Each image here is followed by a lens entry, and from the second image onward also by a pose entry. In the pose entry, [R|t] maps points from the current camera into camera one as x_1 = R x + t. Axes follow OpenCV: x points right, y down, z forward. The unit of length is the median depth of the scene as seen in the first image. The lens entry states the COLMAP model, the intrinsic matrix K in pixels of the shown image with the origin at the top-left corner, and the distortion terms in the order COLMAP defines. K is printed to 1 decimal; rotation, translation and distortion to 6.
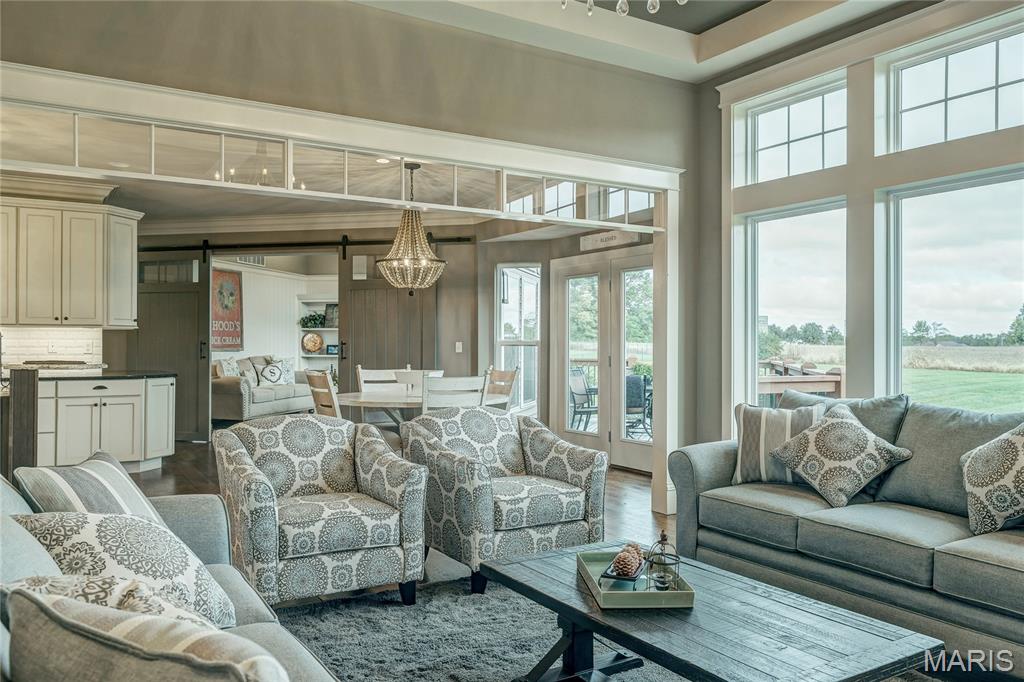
lens RADIAL K [[779.1, 0, 497.4], [0, 779.1, 345.8], [0, 0, 1]] dist [0.012569, 0.001551]
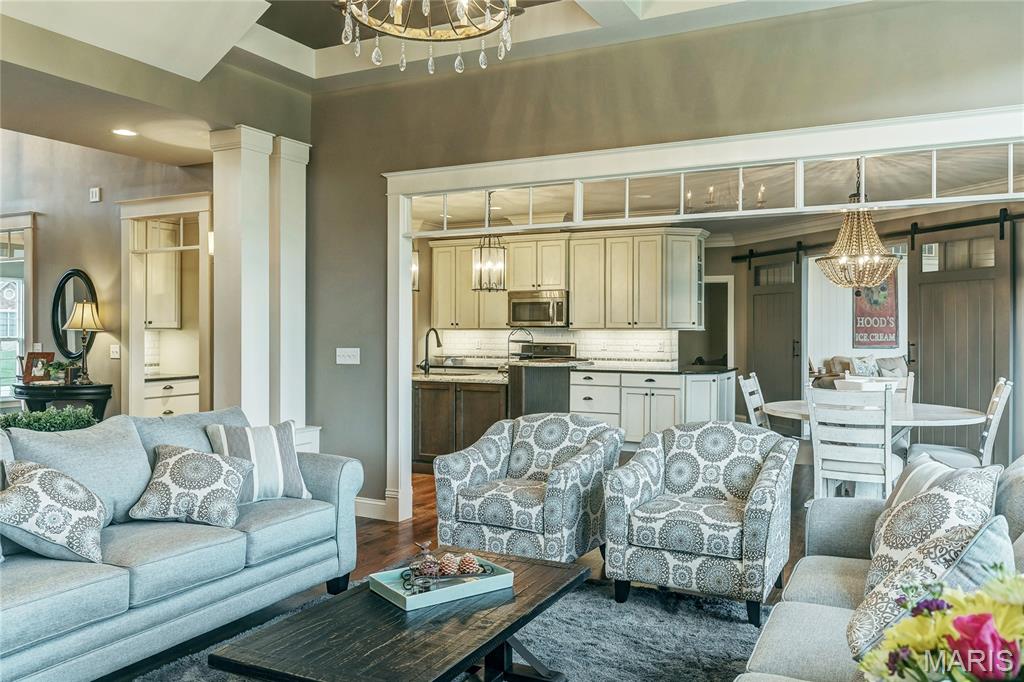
lens RADIAL K [[779.1, 0, 490.6], [0, 779.1, 328.4], [0, 0, 1]] dist [0.012569, 0.001551]
pose [[0.533649, -0.004870, -0.845692, 0.621561], [-0.001737, 0.999975, -0.006854, -0.030062], [0.845704, 0.005126, 0.533627, 0.246470]]
